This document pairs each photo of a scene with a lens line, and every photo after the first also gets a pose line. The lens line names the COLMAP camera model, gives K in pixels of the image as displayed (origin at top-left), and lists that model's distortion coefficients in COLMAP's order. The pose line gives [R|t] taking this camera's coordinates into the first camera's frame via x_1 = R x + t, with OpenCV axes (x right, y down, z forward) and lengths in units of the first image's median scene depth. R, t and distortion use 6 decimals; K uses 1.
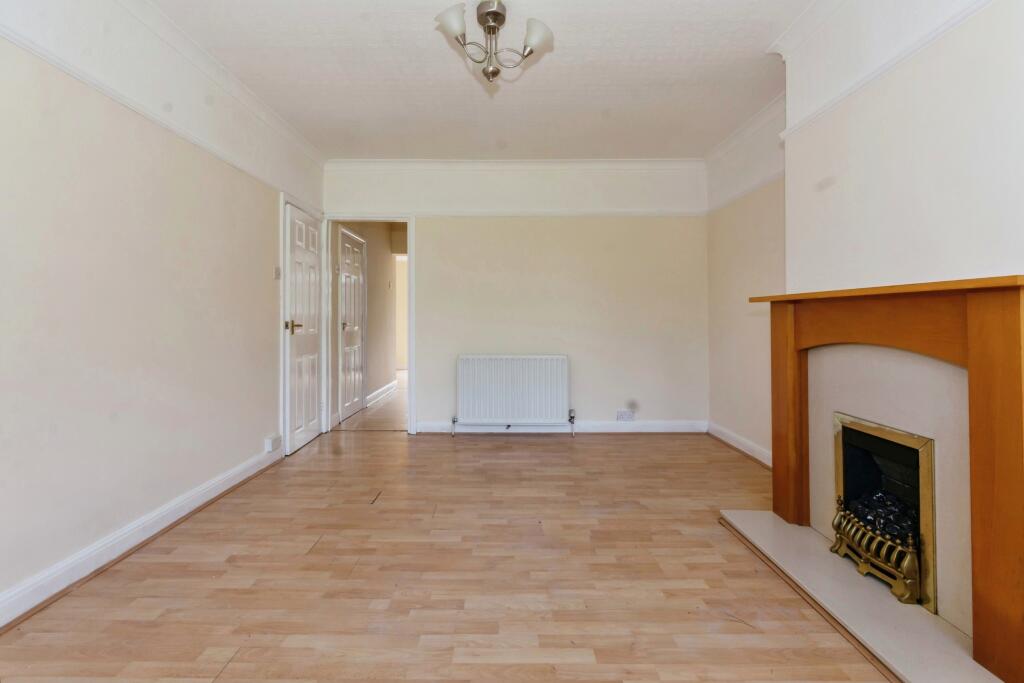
lens RADIAL K [[464.6, 0, 507.3], [0, 464.6, 314.6], [0, 0, 1]] dist [-0.001585, -0.000115]
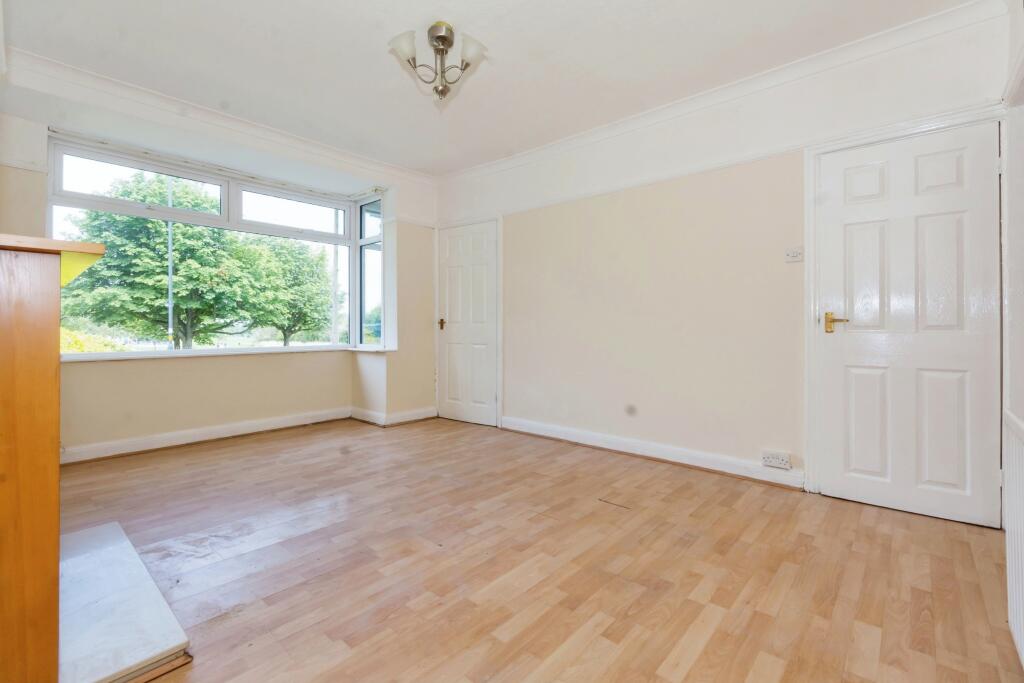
lens RADIAL K [[457.1, 0, 509.8], [0, 457.1, 325.3], [0, 0, 1]] dist [0.002579, 0.000268]
pose [[-0.670090, -0.006508, -0.742251, 0.646479], [0.010216, 0.999786, -0.017989, 0.062532], [0.742210, -0.019637, -0.669880, 1.760225]]
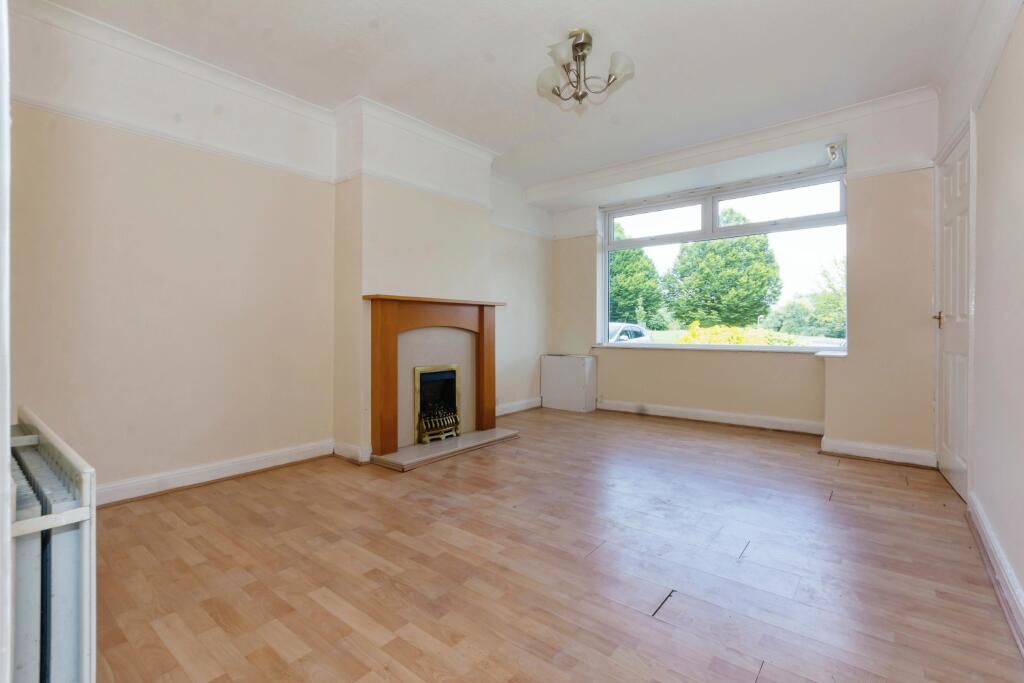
lens RADIAL K [[461.3, 0, 511.5], [0, 461.3, 334.2], [0, 0, 1]] dist [-0.000925, 0.000097]
pose [[-0.771227, -0.010523, 0.636473, -0.598433], [-0.011811, 0.999928, 0.002221, 0.068302], [-0.636451, -0.005805, -0.771295, 1.892092]]
